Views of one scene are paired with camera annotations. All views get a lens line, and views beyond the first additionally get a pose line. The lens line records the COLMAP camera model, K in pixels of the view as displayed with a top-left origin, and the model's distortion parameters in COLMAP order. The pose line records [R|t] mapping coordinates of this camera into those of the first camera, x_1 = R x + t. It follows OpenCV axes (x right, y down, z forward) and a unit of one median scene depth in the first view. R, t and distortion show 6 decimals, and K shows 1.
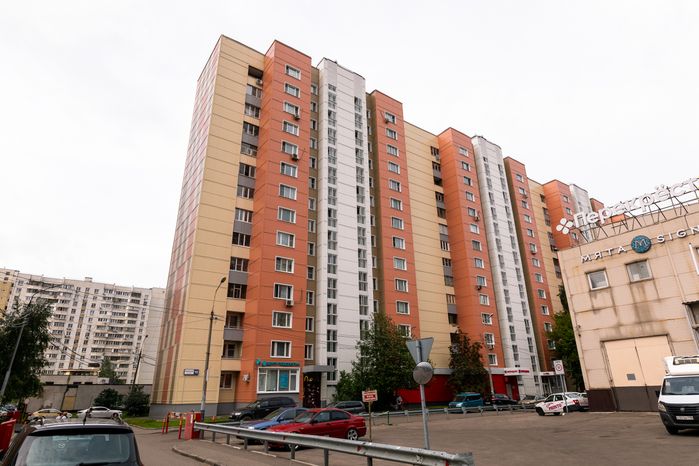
lens RADIAL K [[411.0, 0, 350.4], [0, 411.0, 233.0], [0, 0, 1]] dist [0.002437, -0.000136]
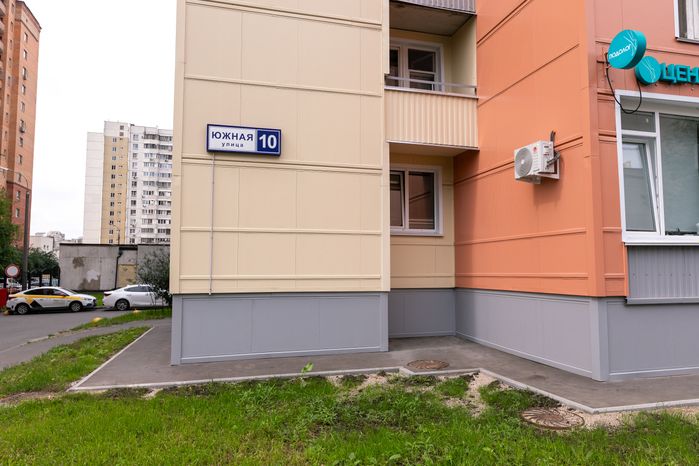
lens RADIAL K [[489.3, 0, 349.8], [0, 489.3, 233.1], [0, 0, 1]] dist [0.003833, 0.000849]
pose [[0.938758, -0.012692, -0.344344, -0.168378], [0.113936, 0.954544, 0.275433, 0.207444], [0.325195, -0.297798, 0.897532, 0.513701]]
